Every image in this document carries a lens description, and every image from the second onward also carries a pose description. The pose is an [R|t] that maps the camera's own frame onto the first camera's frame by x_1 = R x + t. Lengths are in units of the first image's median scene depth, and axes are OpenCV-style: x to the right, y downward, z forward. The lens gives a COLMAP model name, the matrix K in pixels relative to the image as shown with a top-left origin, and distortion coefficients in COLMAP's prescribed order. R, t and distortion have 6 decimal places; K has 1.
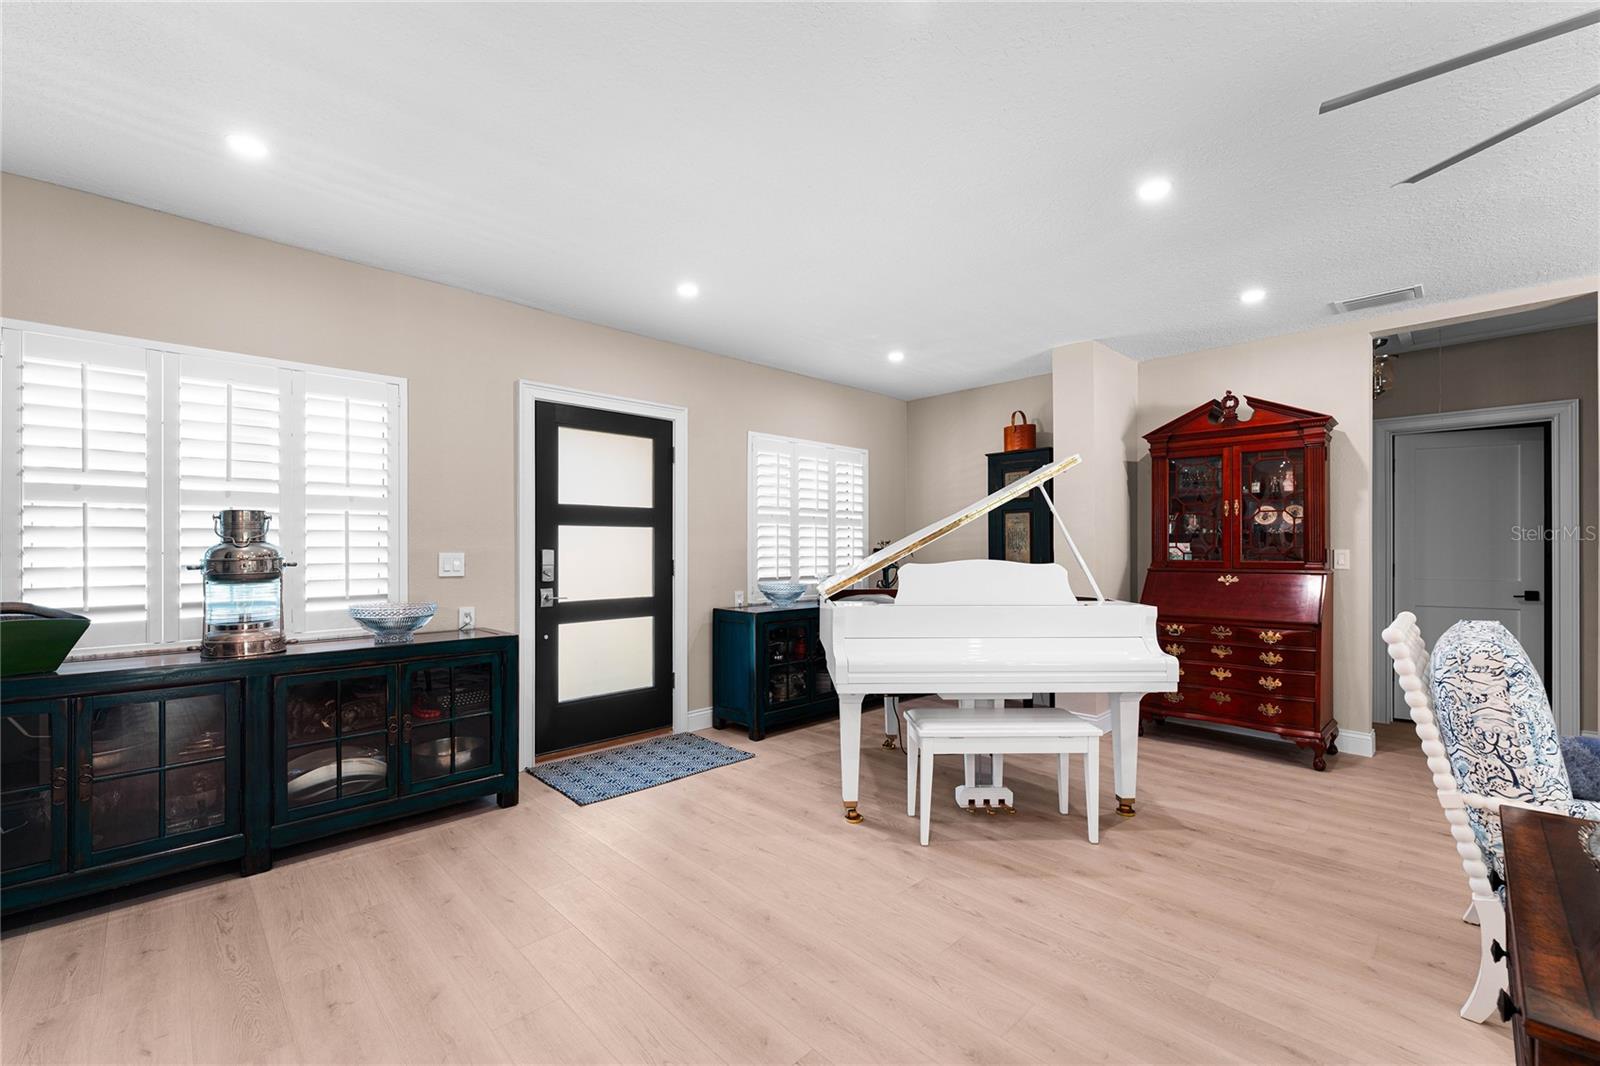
lens RADIAL K [[662.6, 0, 800.0], [0, 662.6, 542.2], [0, 0, 1]] dist [-0.001742, 0.000568]
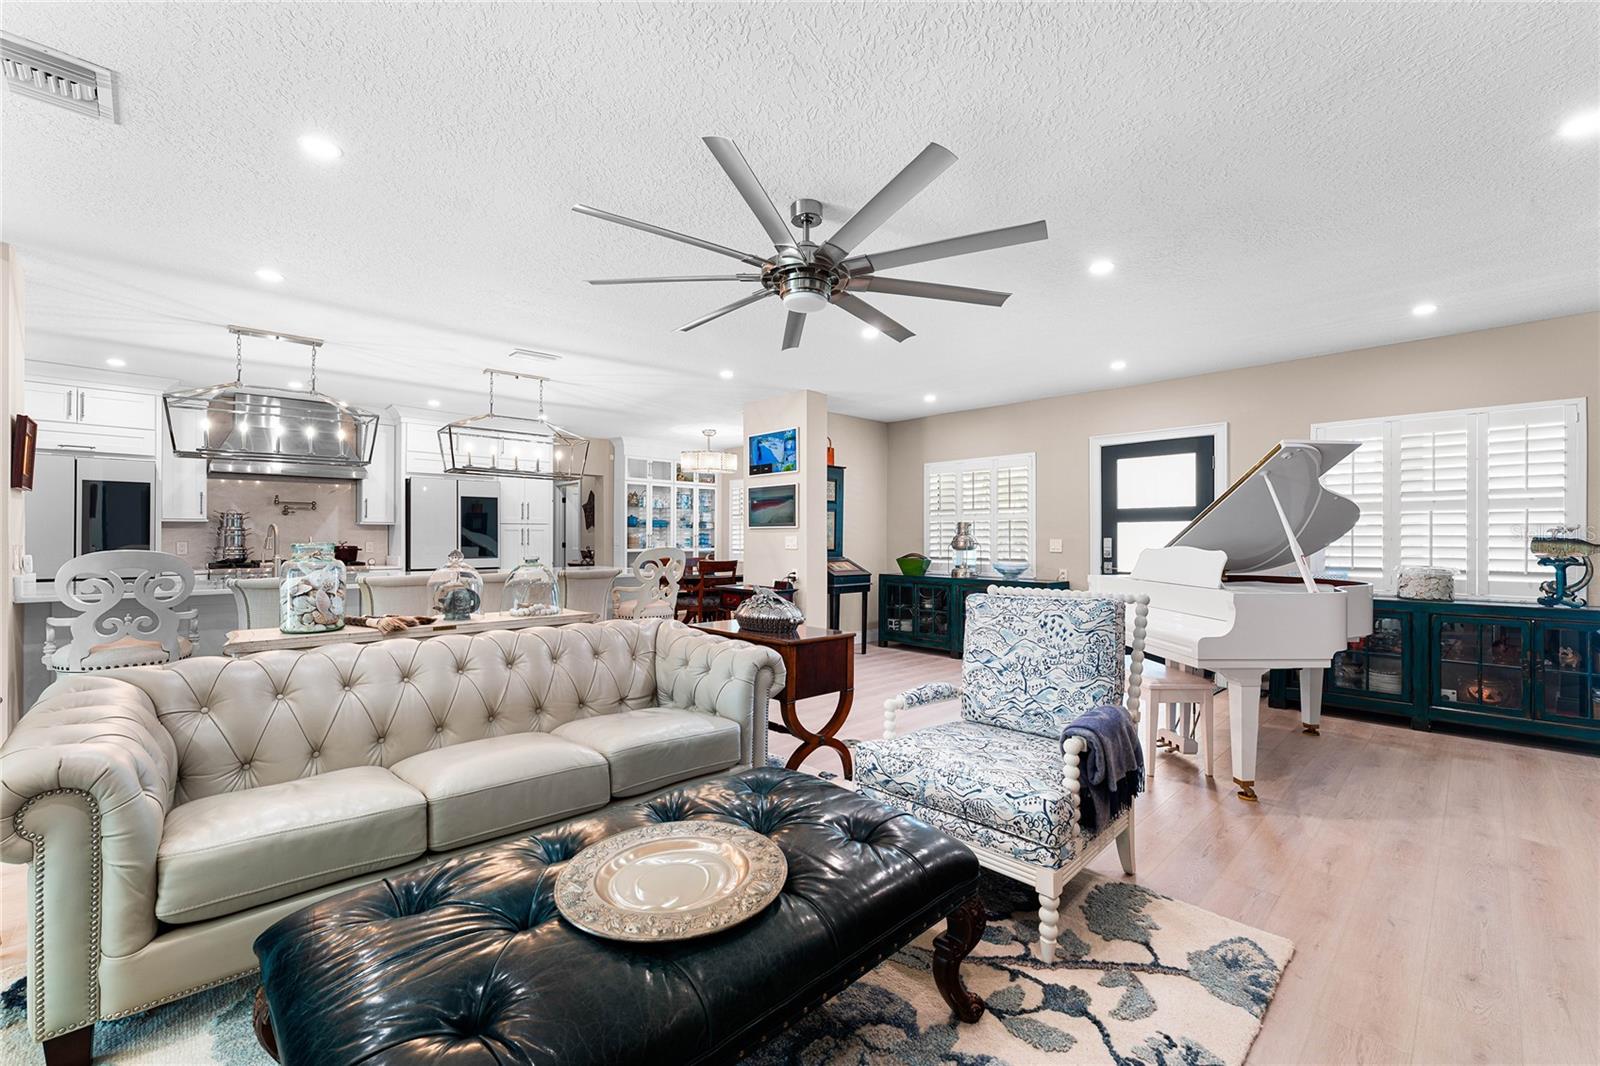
lens RADIAL K [[657.6, 0, 803.6], [0, 657.6, 535.6], [0, 0, 1]] dist [-0.003384, -0.000432]
pose [[-0.002095, -0.001055, -0.999997, 1.469195], [0.008795, 0.999961, -0.001073, 0.001577], [0.999959, -0.008797, -0.002086, 0.318573]]
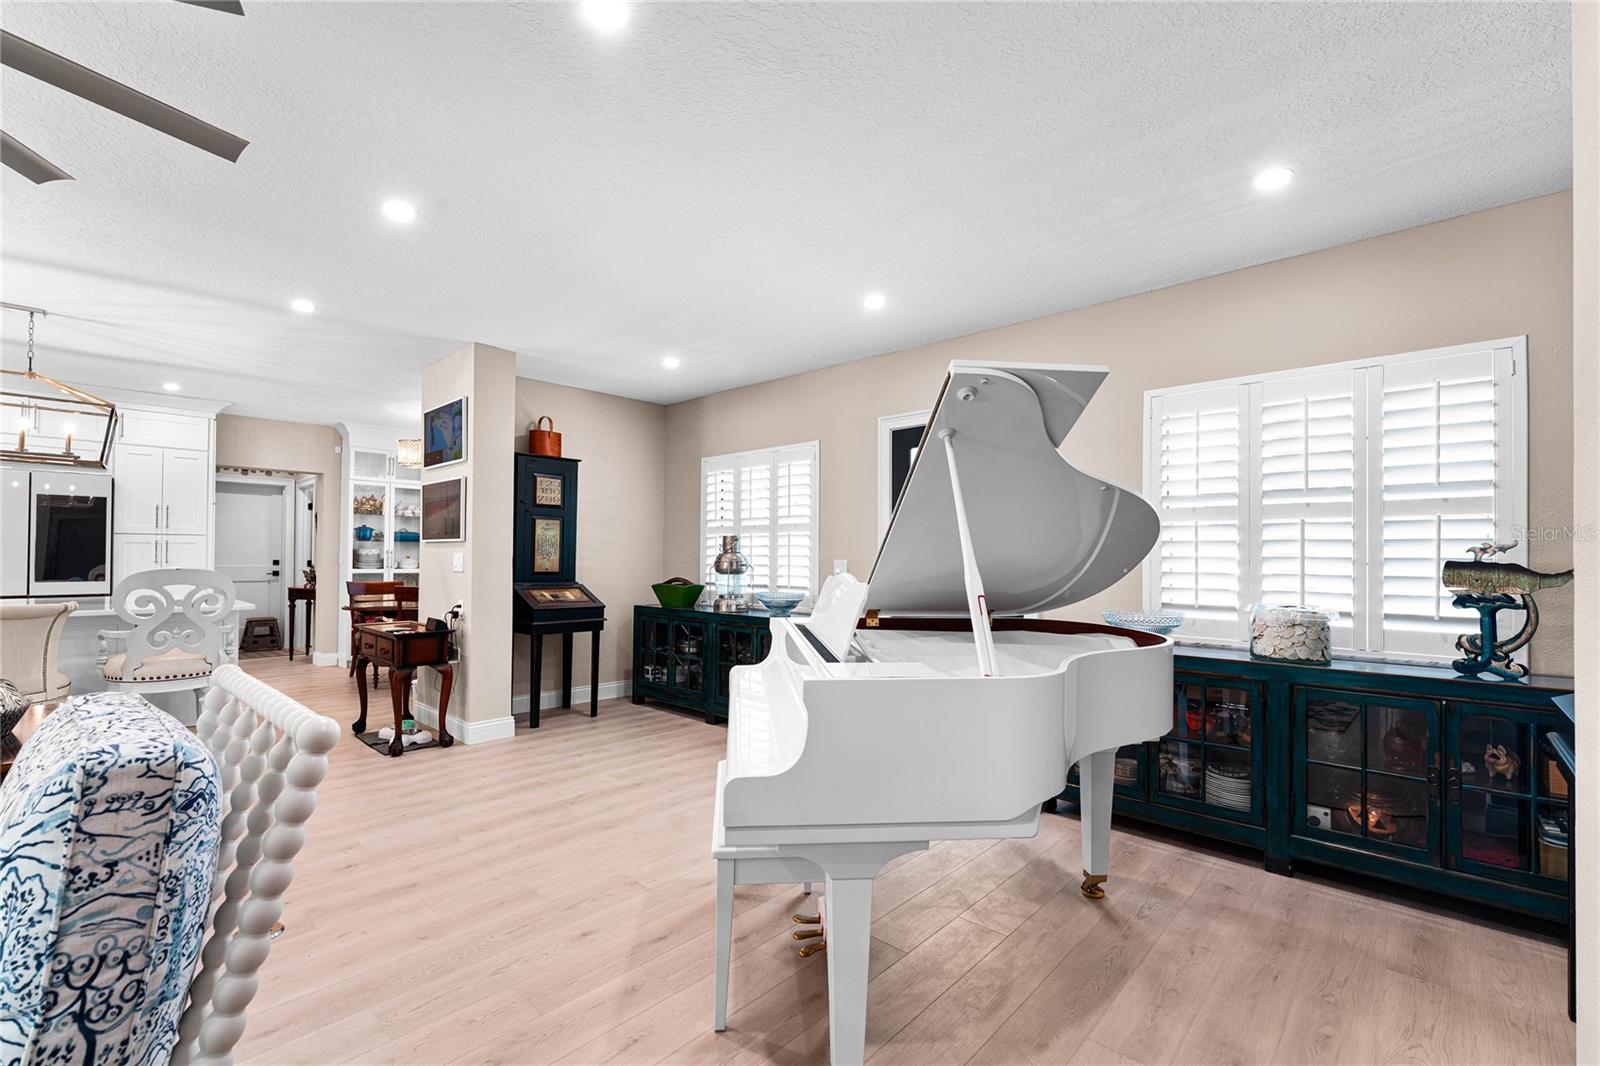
lens RADIAL K [[688.2, 0, 798.3], [0, 688.2, 546.9], [0, 0, 1]] dist [-0.007813, 0.000388]
pose [[0.054930, -0.011865, -0.998420, 0.967196], [0.002916, 0.999927, -0.011723, 0.006618], [0.998486, -0.002268, 0.054960, 0.916100]]
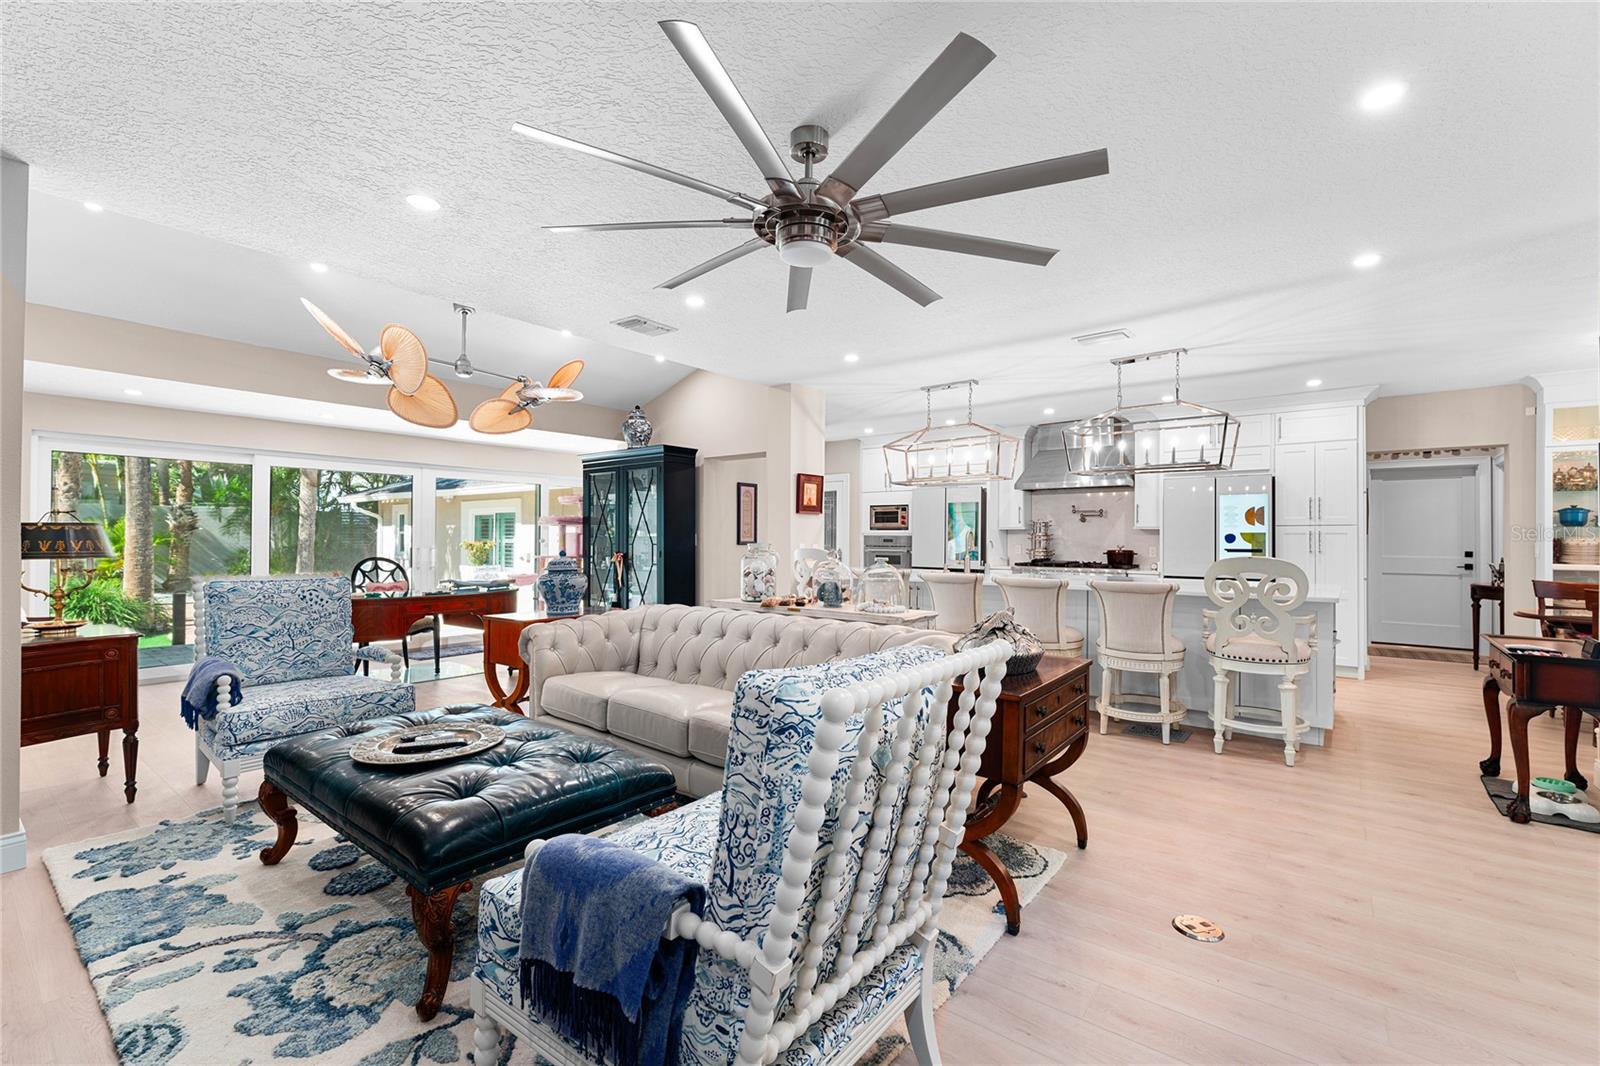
lens RADIAL K [[693.1, 0, 800.0], [0, 693.1, 533.0], [0, 0, 1]] dist [-0.000573, 0.000520]
pose [[-0.990556, -0.006100, -0.136973, 0.730392], [-0.003639, 0.999828, -0.018211, 0.009003], [0.137061, -0.017540, -0.990407, 1.042767]]
